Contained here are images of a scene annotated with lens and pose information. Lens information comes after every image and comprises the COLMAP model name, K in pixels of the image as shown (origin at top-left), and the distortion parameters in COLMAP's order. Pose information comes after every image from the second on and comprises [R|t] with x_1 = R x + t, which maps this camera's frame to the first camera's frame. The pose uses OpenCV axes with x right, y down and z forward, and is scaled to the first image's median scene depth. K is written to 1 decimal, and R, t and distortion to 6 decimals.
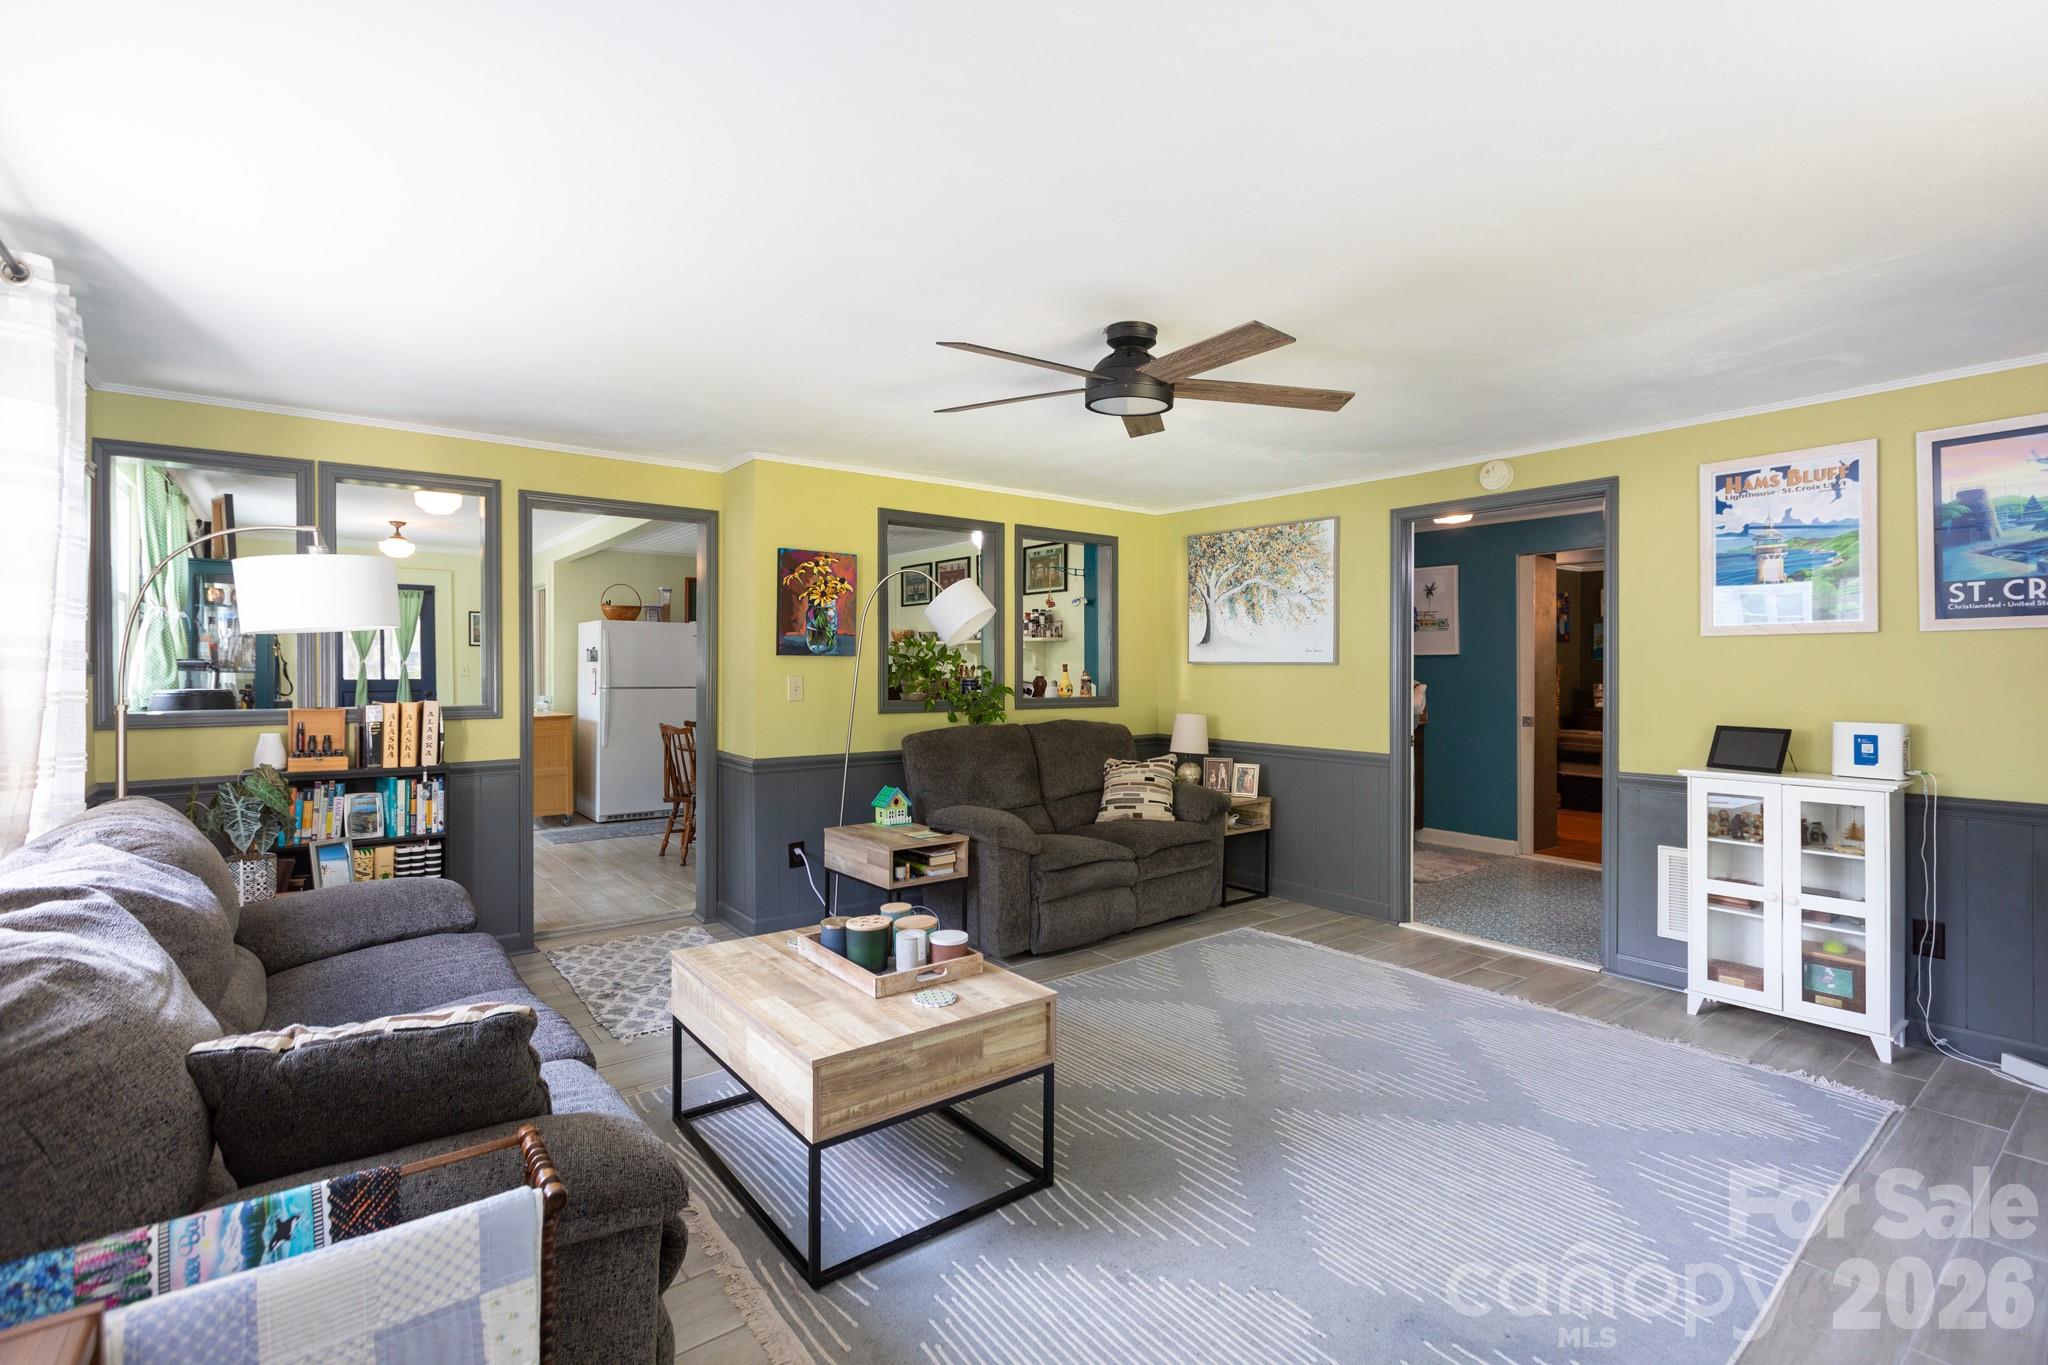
lens RADIAL K [[932.4, 0, 1016.0], [0, 932.4, 671.2], [0, 0, 1]] dist [0.004958, 0.000697]
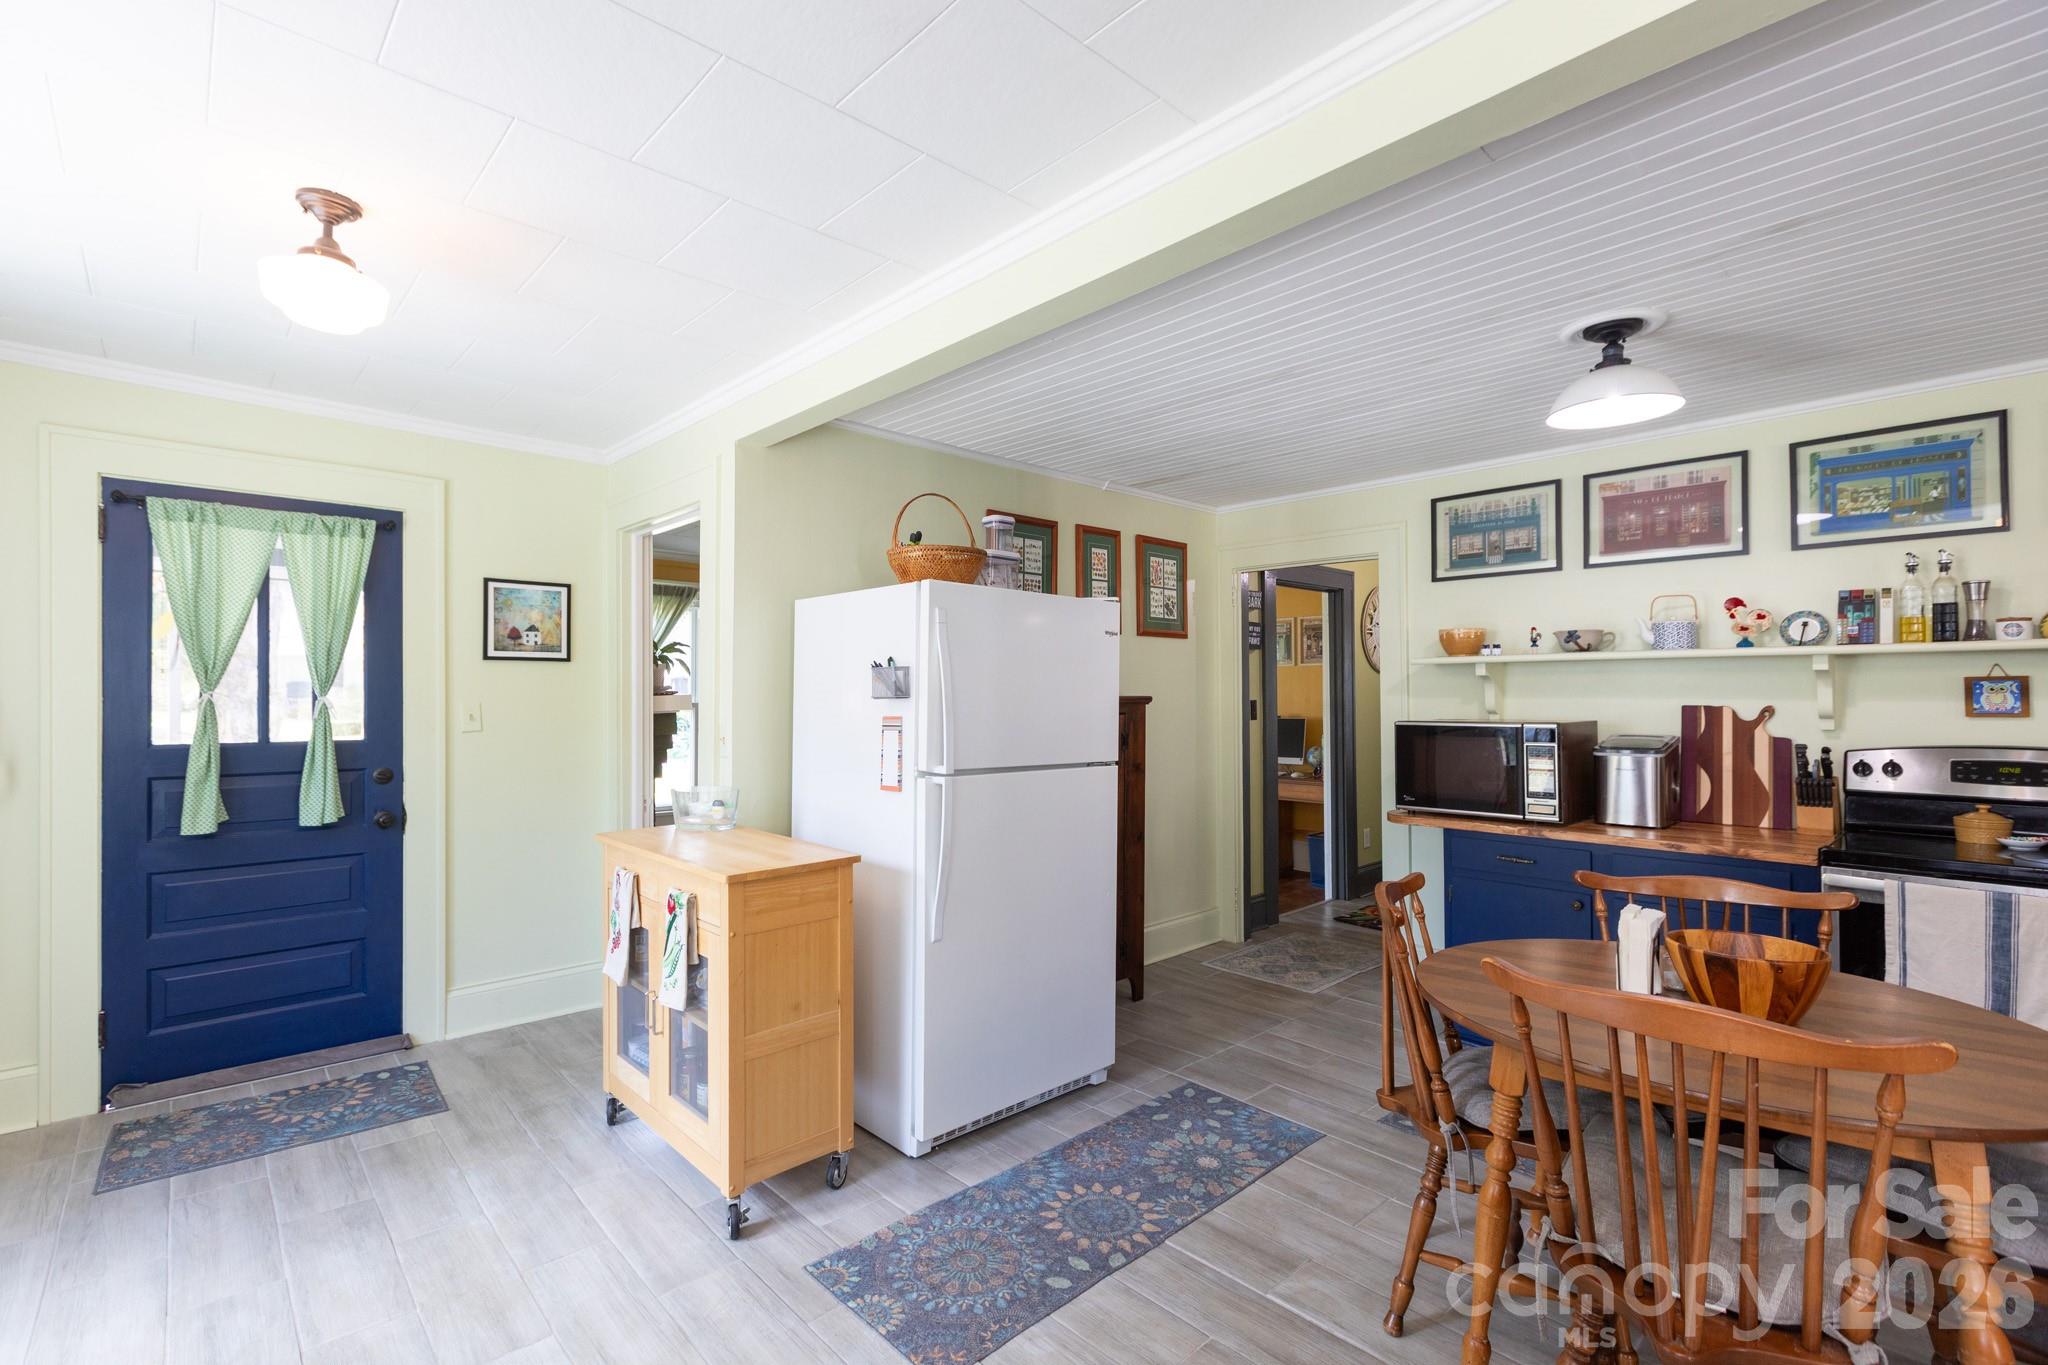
lens RADIAL K [[932.4, 0, 1031.2], [0, 932.4, 686.0], [0, 0, 1]] dist [0.004958, 0.000697]
pose [[0.995661, 0.001678, 0.093041, -0.420832], [0.000045, 0.999828, -0.018520, -0.008019], [-0.093056, 0.018443, 0.995490, 0.619547]]
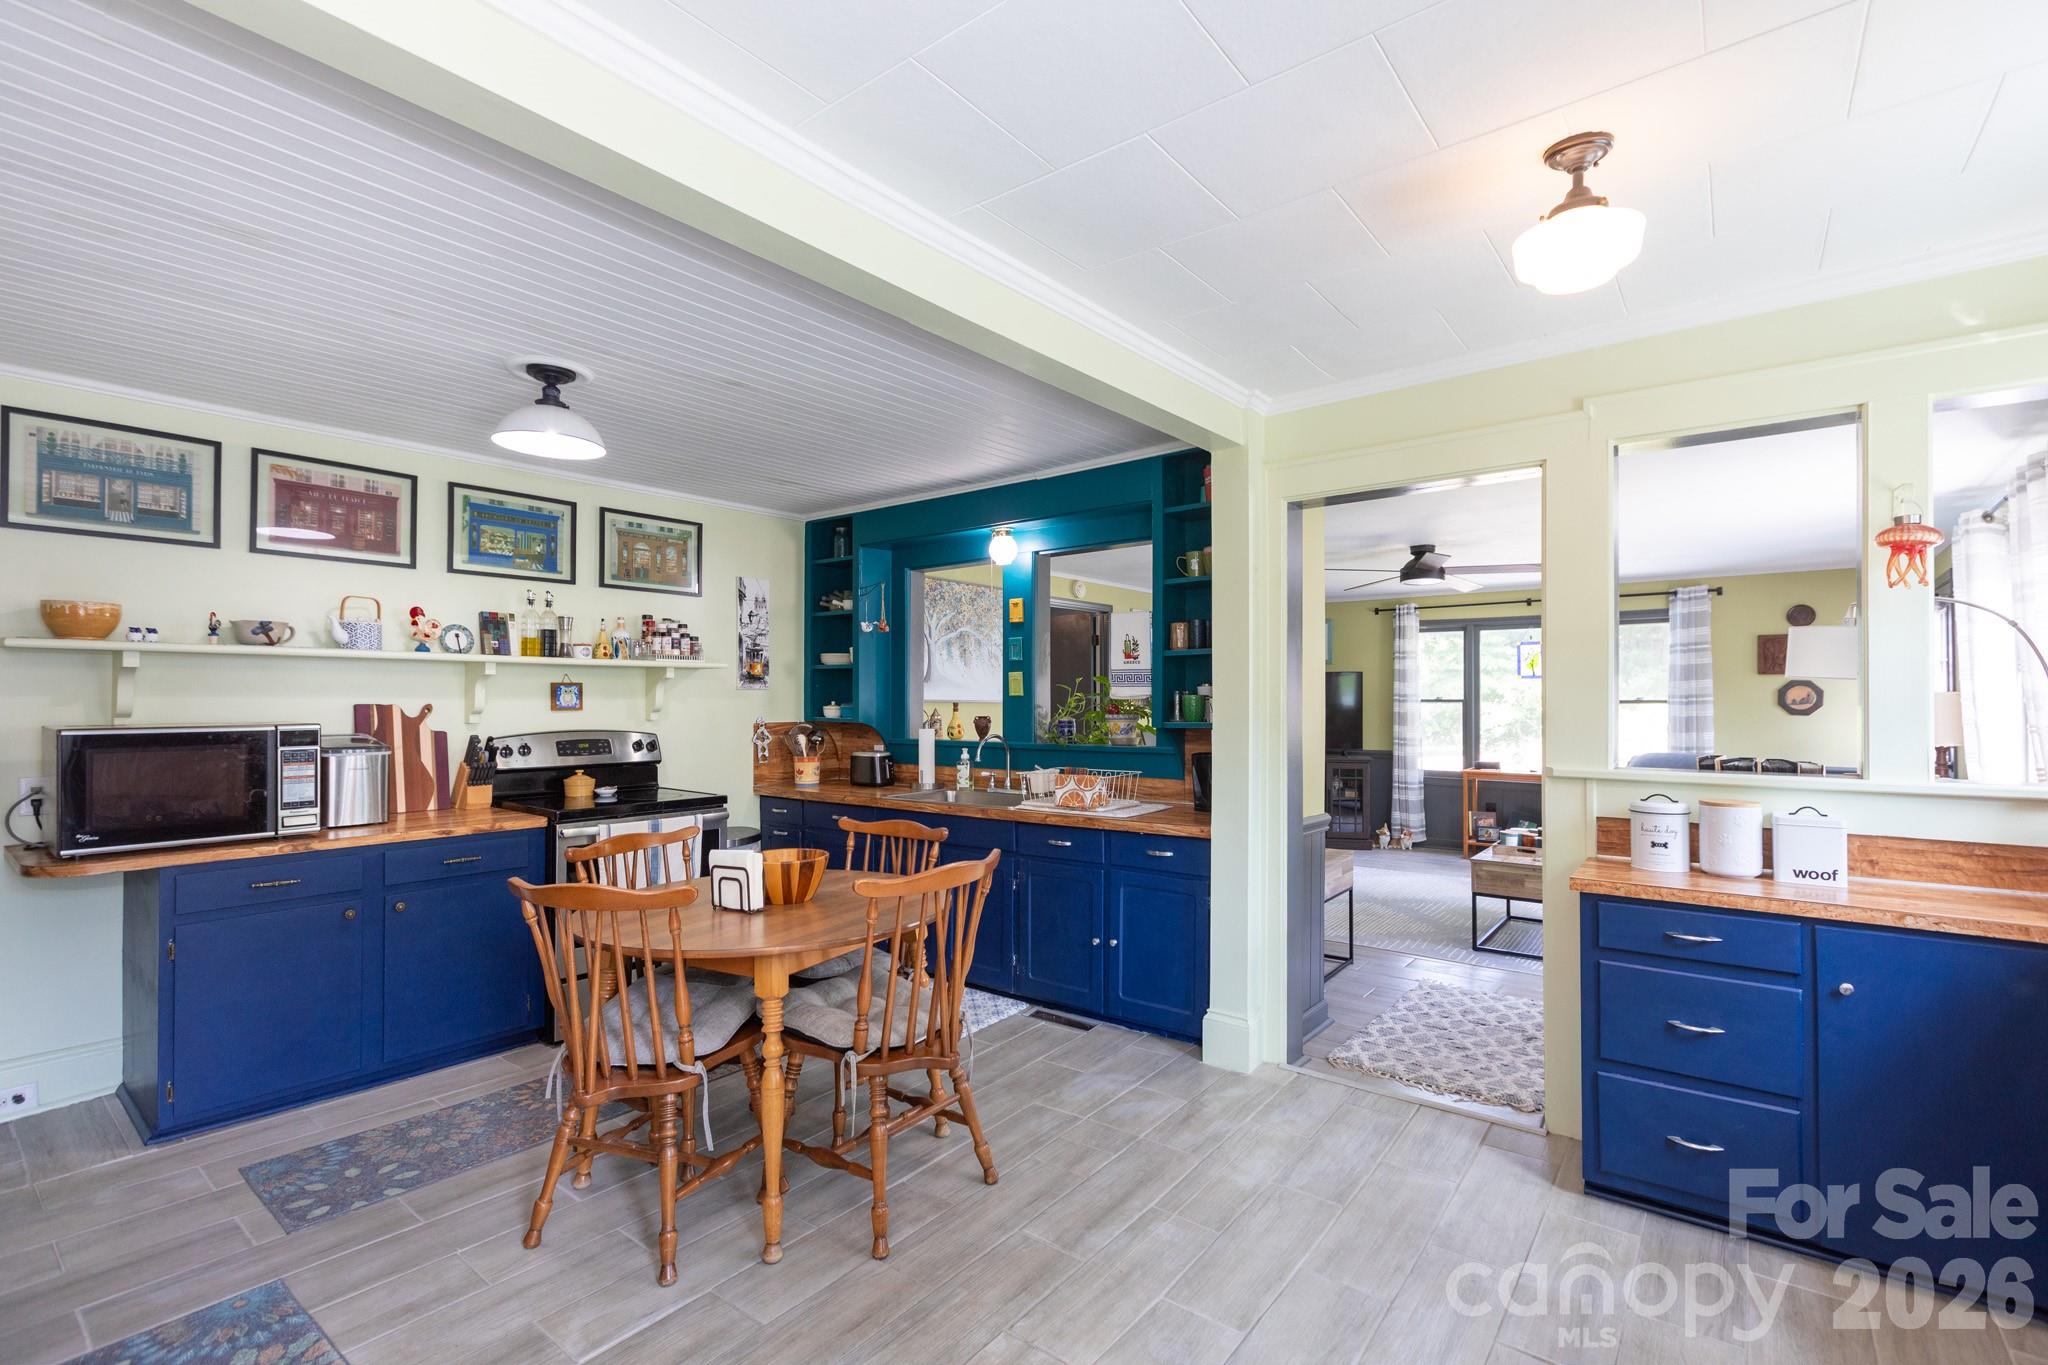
lens RADIAL K [[932.4, 0, 988.7], [0, 932.4, 700.6], [0, 0, 1]] dist [0.004958, 0.000697]
pose [[-0.227489, -0.002123, 0.973778, -0.589717], [0.004766, 0.999983, 0.003294, -0.008796], [-0.973769, 0.005390, -0.227475, 0.839267]]
